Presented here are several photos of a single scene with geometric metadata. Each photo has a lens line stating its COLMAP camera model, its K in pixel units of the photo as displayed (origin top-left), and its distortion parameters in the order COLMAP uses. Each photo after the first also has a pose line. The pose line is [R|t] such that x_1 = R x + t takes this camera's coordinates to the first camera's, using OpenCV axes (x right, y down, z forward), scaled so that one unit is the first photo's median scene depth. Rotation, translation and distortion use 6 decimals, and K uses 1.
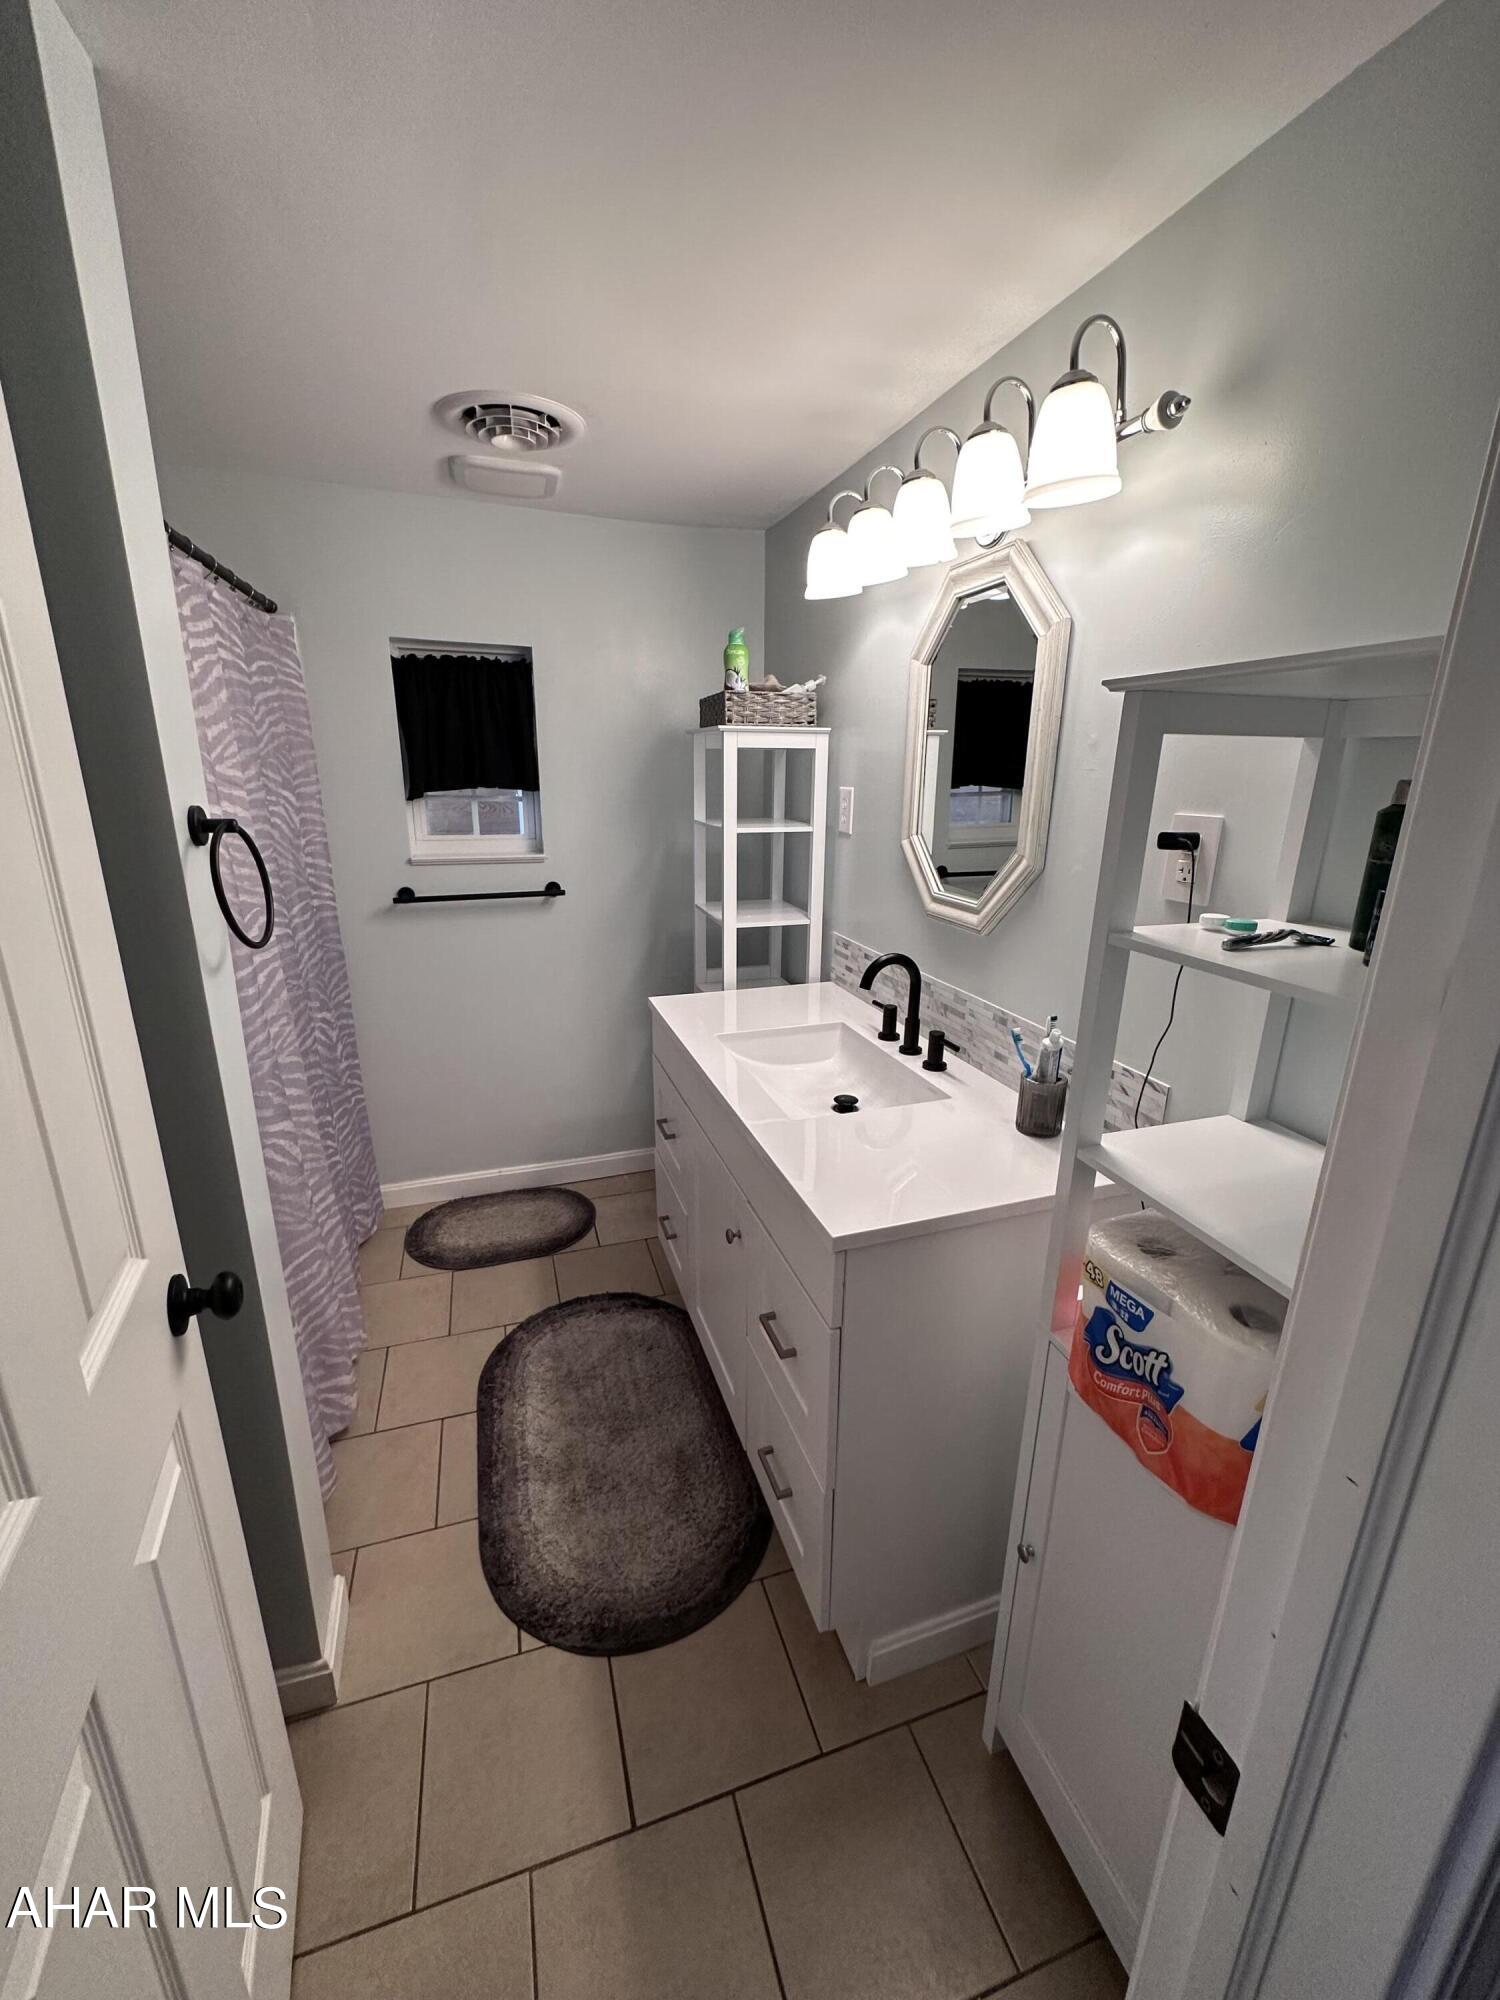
lens RADIAL K [[803.6, 0, 747.7], [0, 803.6, 996.9], [0, 0, 1]] dist [0.000152, 0.000329]
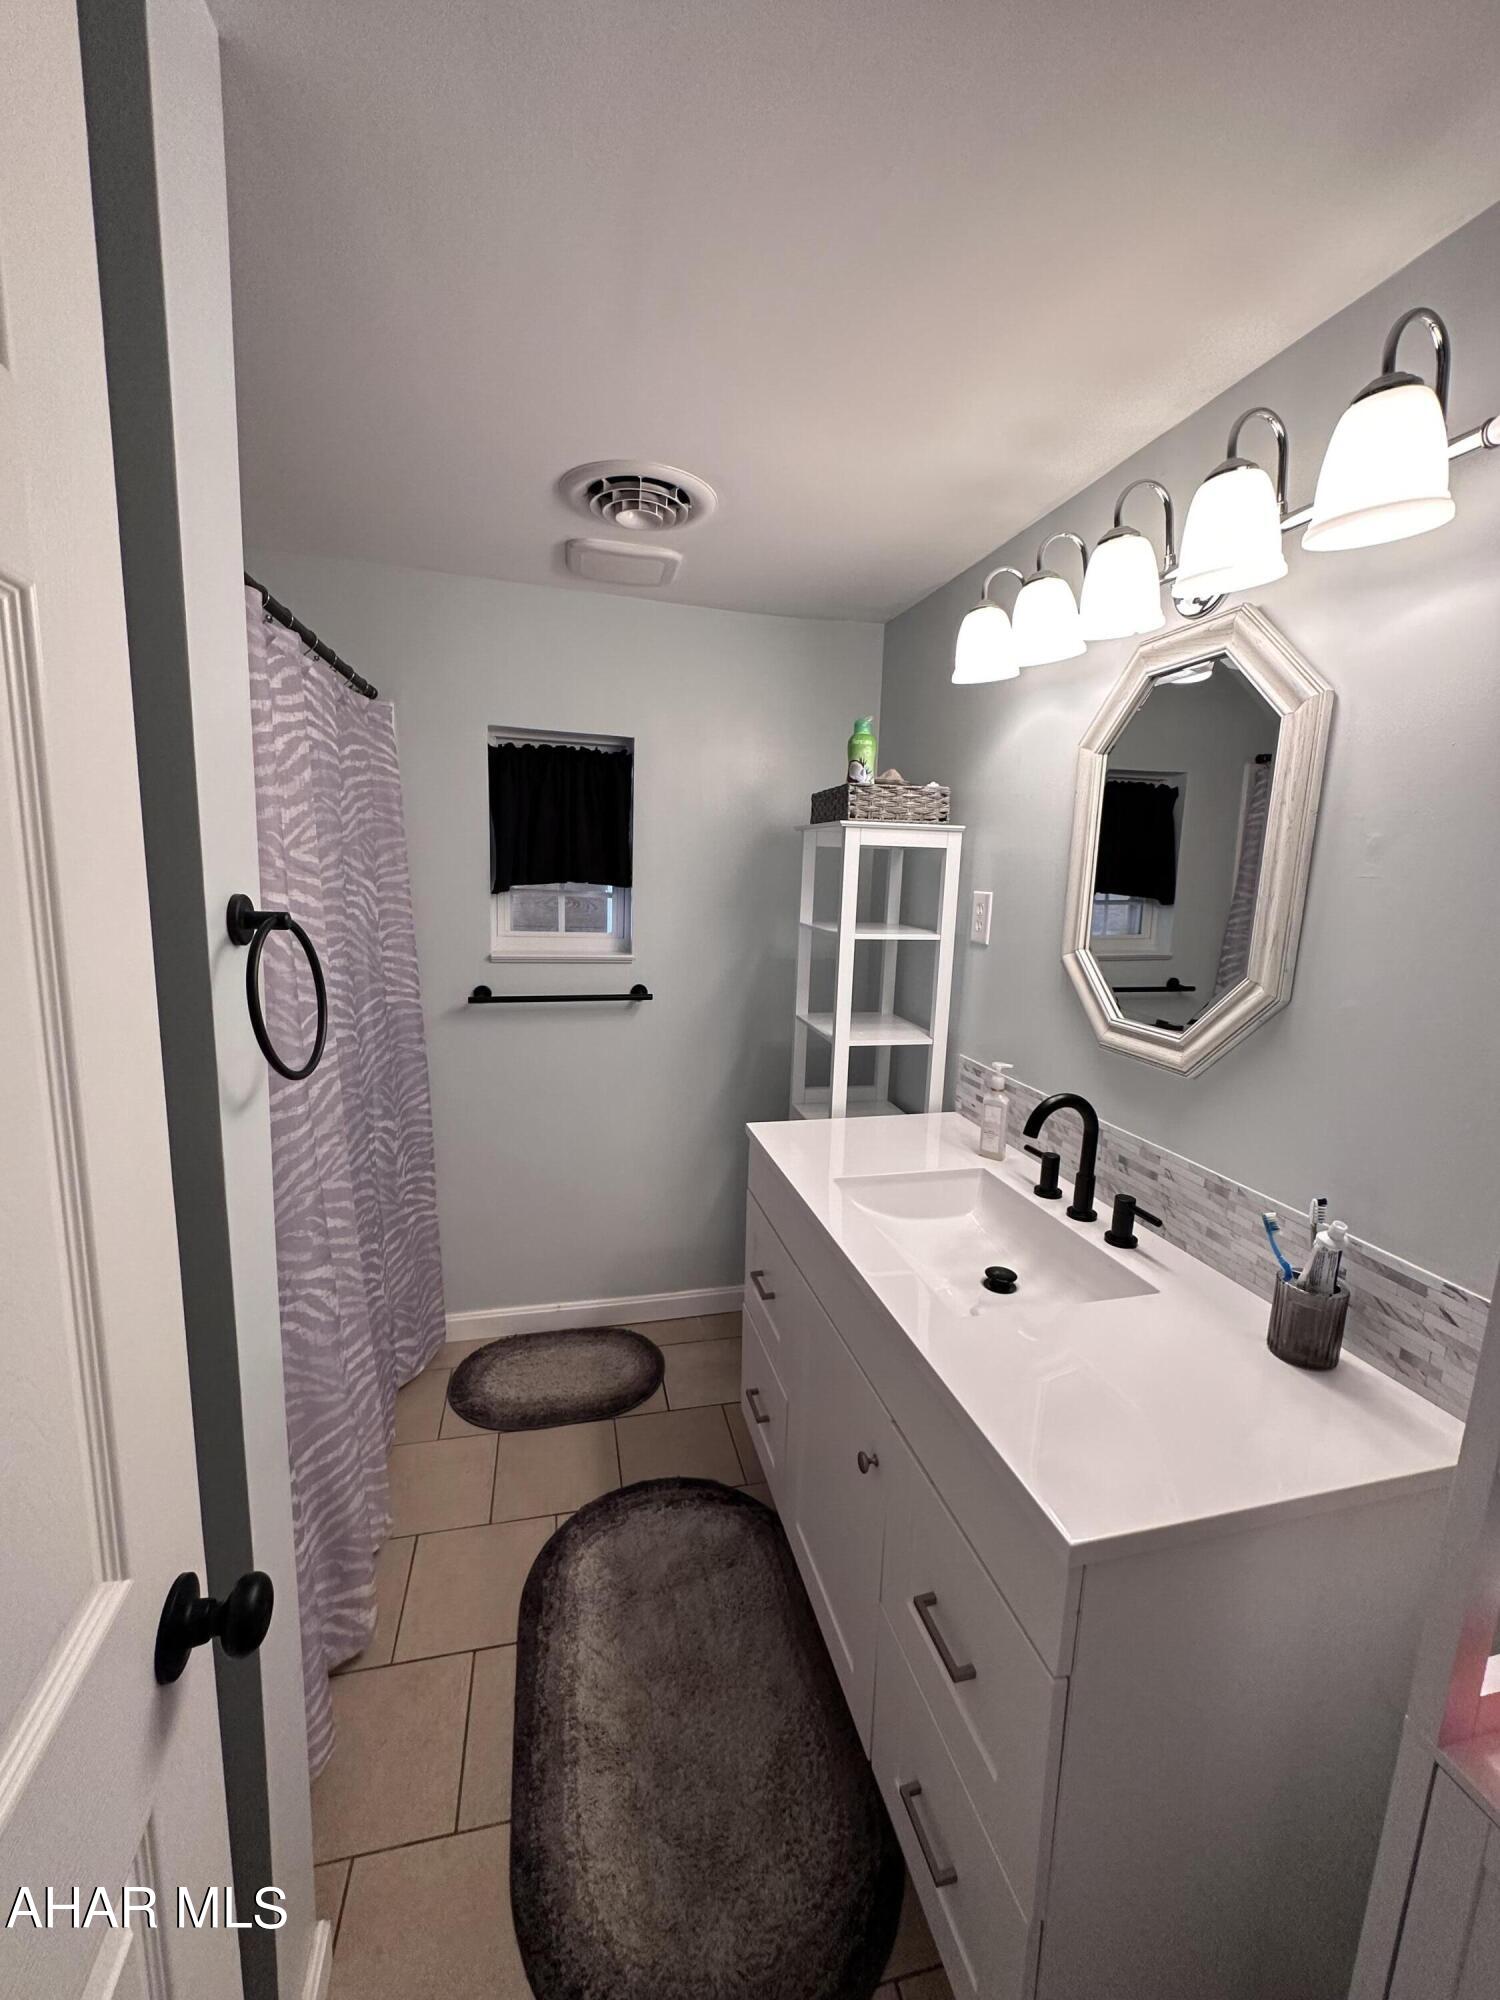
lens RADIAL K [[808.1, 0, 751.2], [0, 808.1, 995.8], [0, 0, 1]] dist [-0.001707, -0.000360]
pose [[0.996803, 0.034674, -0.071985, -0.064788], [-0.043246, 0.991691, -0.121159, -0.032357], [0.067185, 0.123885, 0.990020, 0.131908]]
